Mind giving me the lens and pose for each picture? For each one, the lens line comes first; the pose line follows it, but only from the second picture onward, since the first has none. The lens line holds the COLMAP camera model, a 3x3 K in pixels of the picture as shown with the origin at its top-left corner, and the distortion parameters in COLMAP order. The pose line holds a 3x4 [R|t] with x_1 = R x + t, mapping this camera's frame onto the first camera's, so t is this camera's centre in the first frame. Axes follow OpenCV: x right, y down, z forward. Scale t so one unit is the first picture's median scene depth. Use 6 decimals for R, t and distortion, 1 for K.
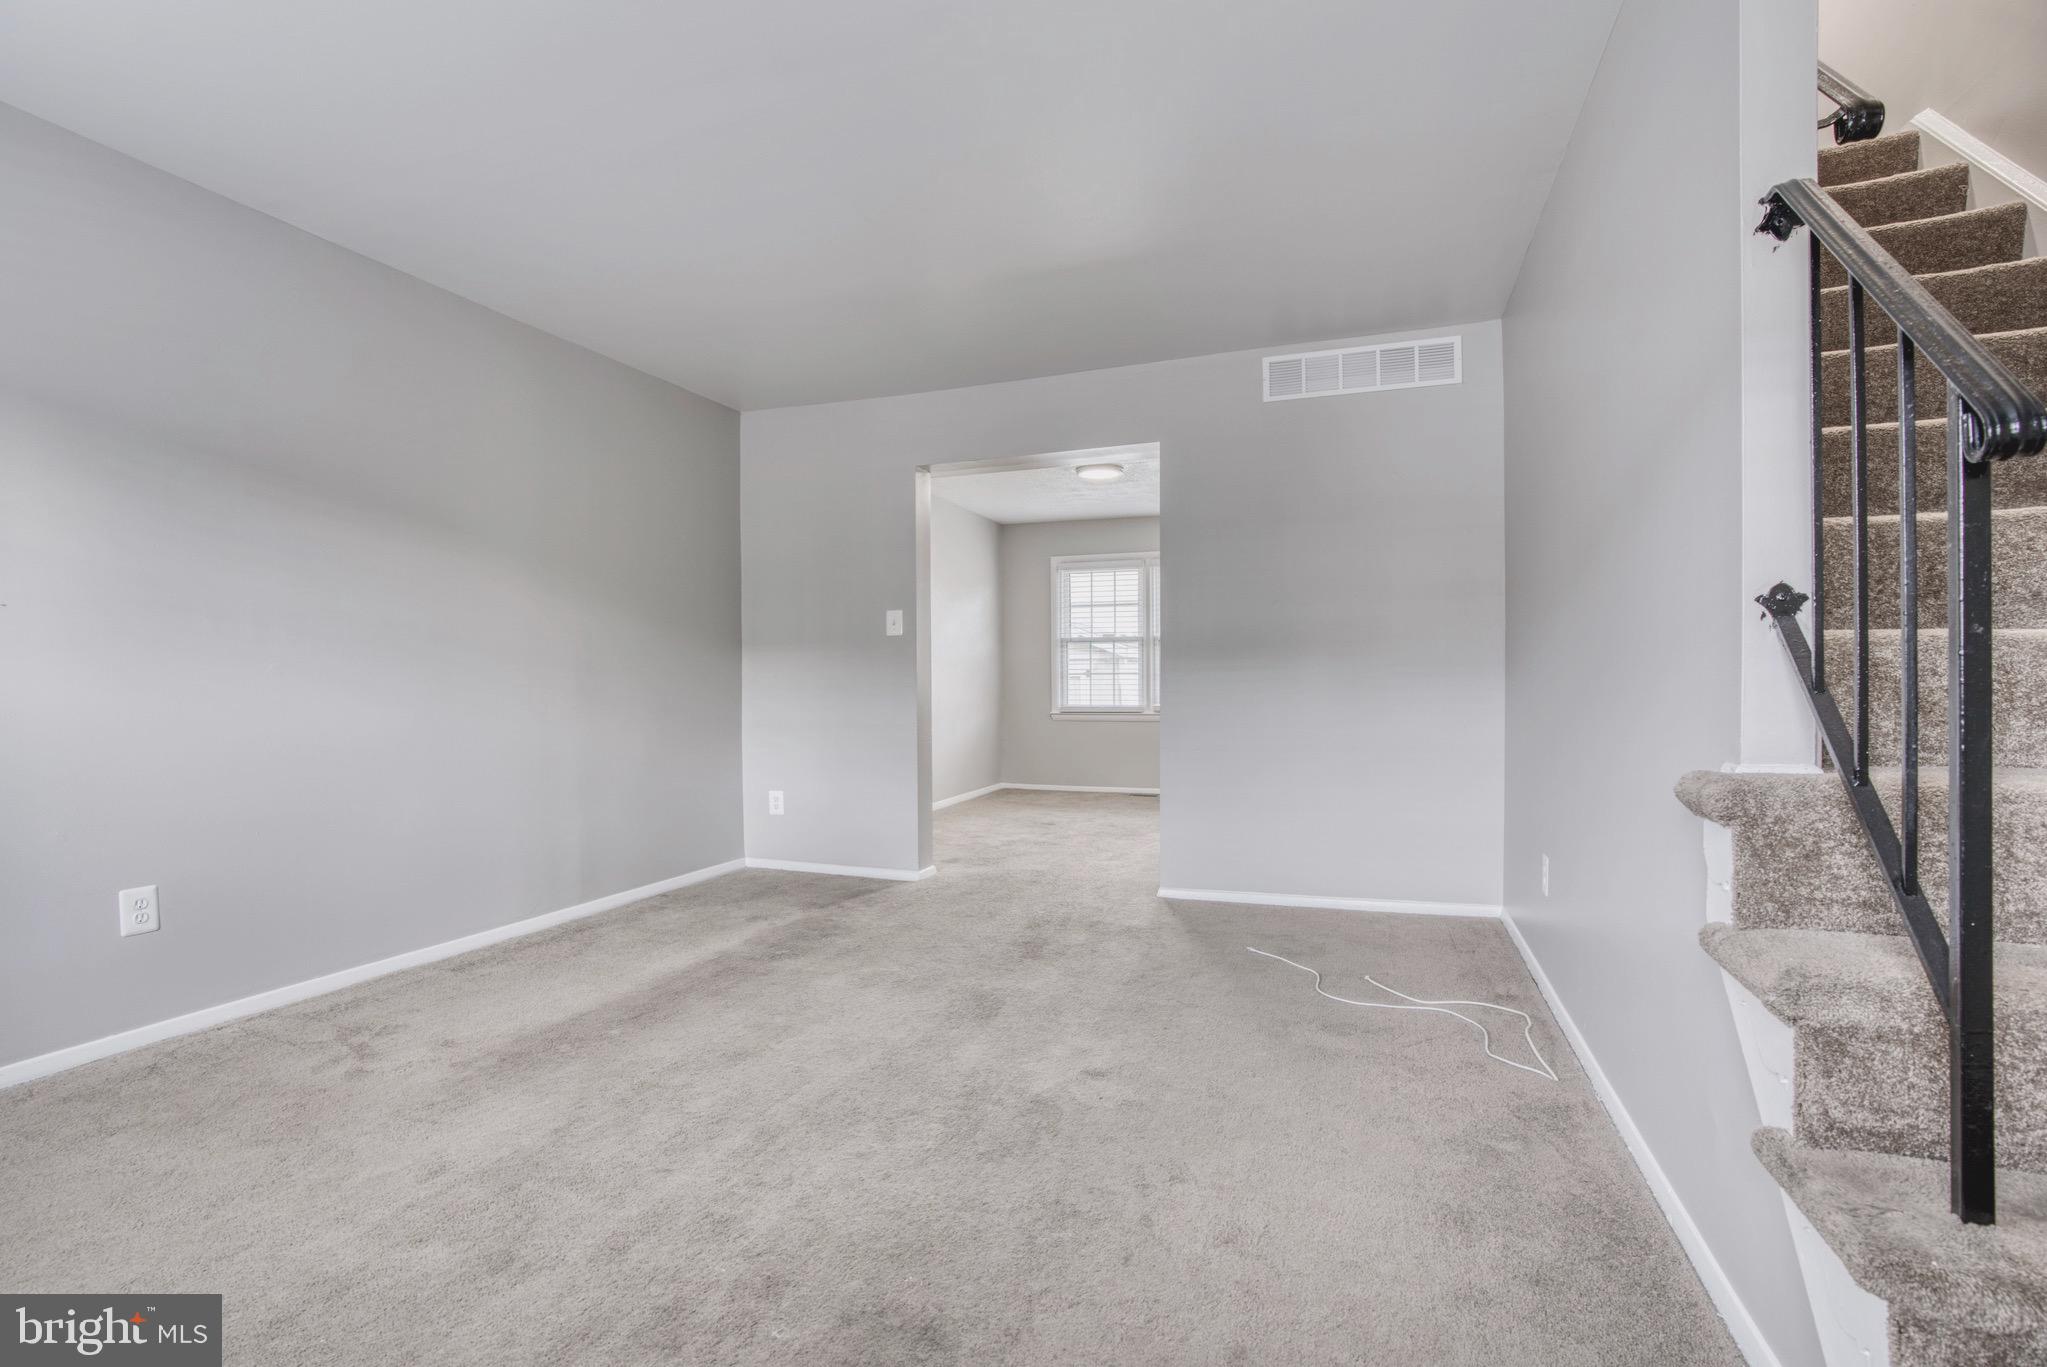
lens RADIAL K [[955.4, 0, 1020.2], [0, 955.4, 688.8], [0, 0, 1]] dist [-0.033679, 0.000631]
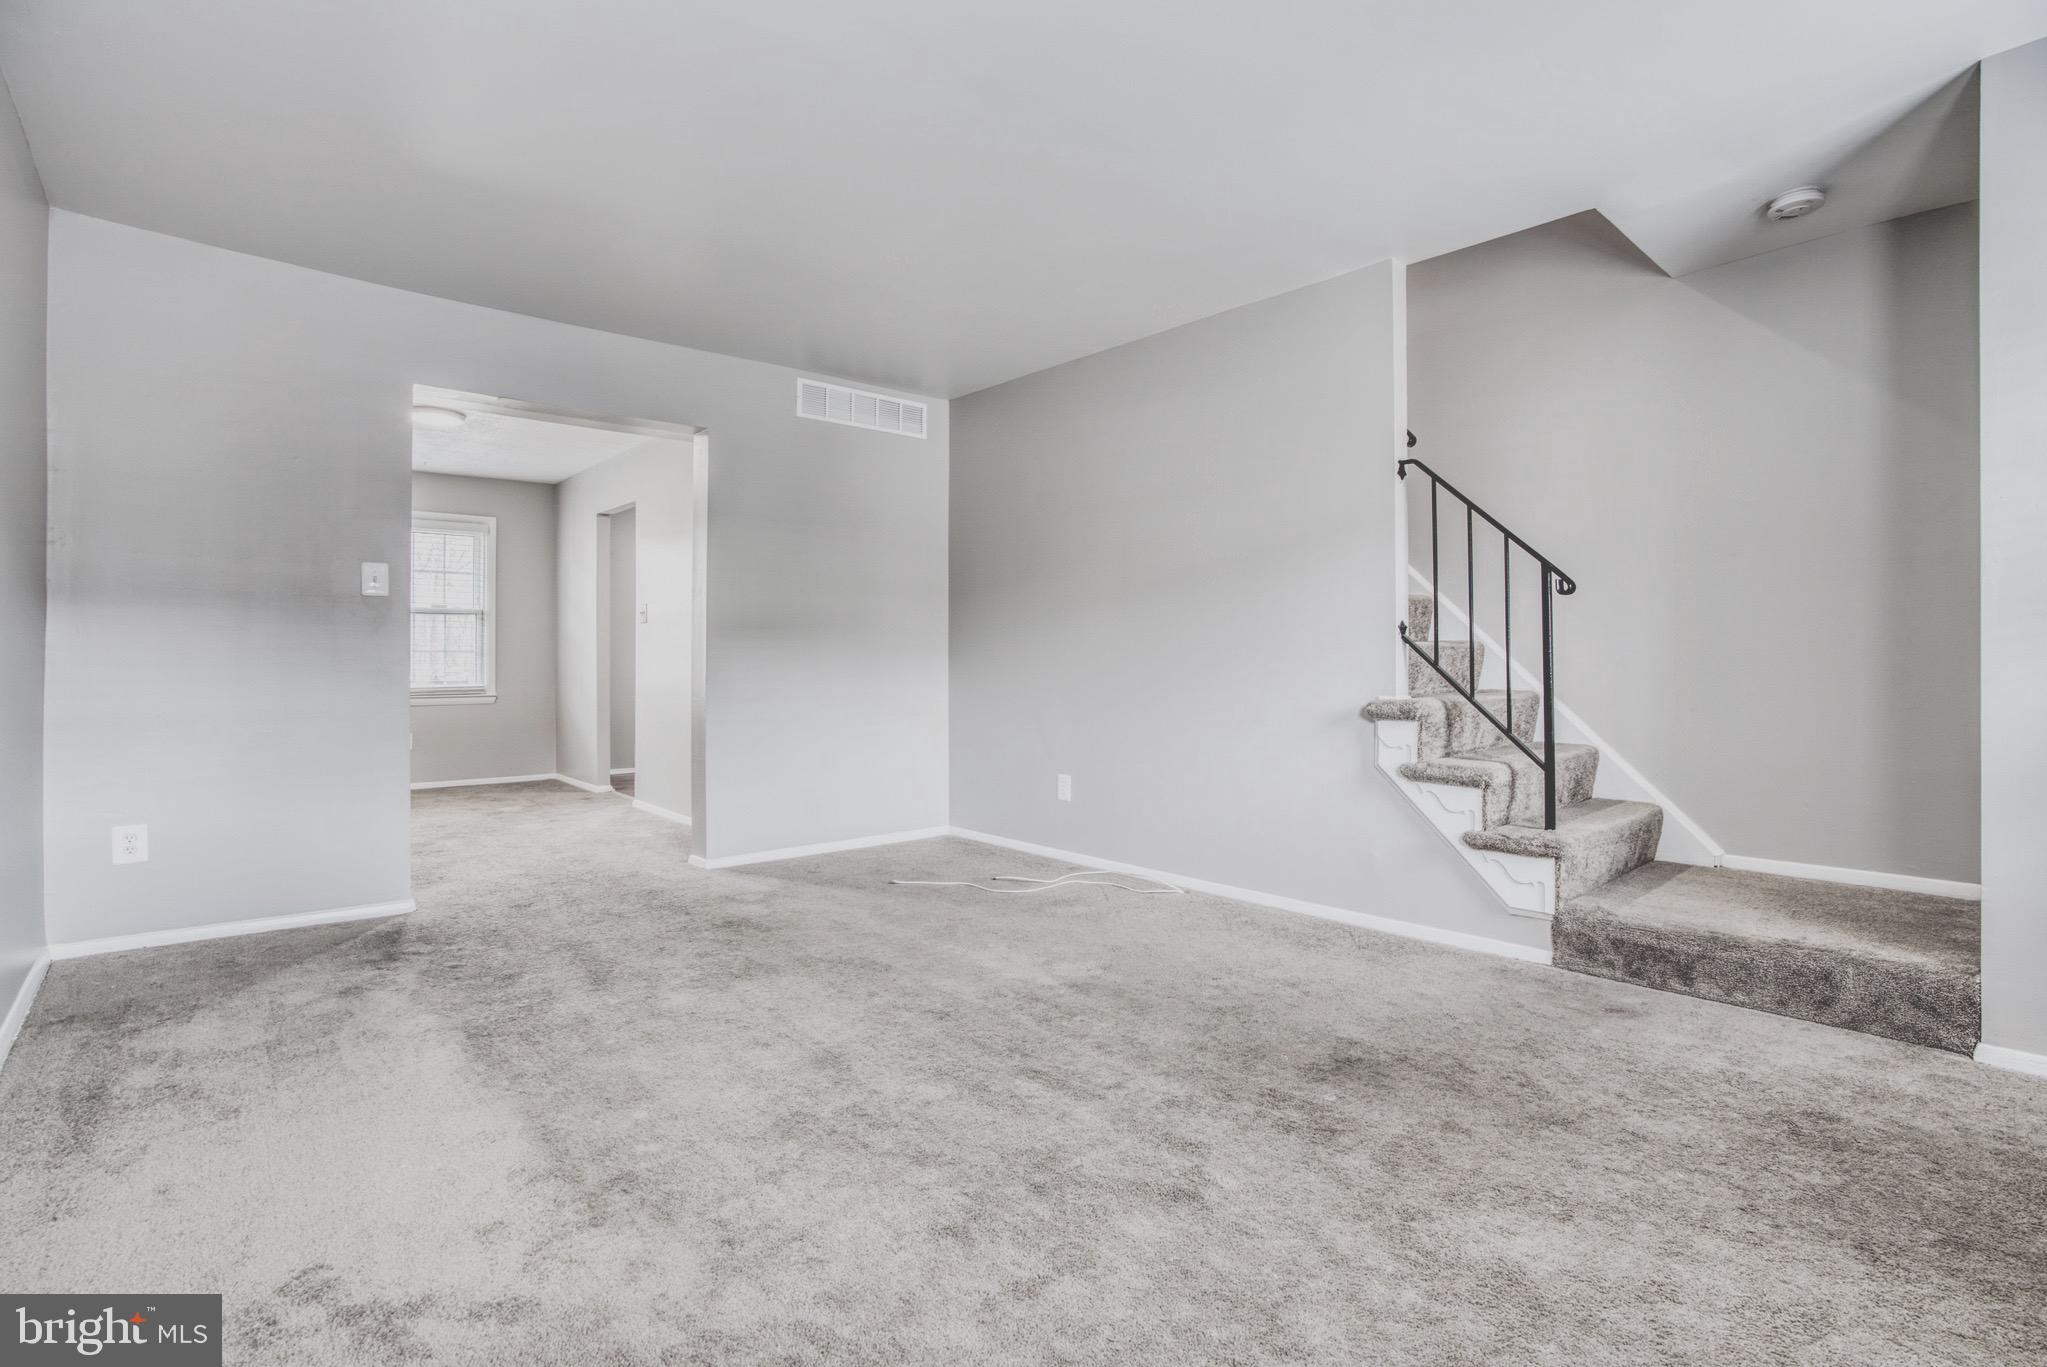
lens RADIAL K [[955.4, 0, 958.2], [0, 955.4, 623.3], [0, 0, 1]] dist [-0.033679, 0.000631]
pose [[0.509969, 0.035342, 0.859466, -0.647572], [0.002074, 0.999102, -0.042315, -0.000632], [-0.860190, 0.023362, 0.509438, 0.255013]]
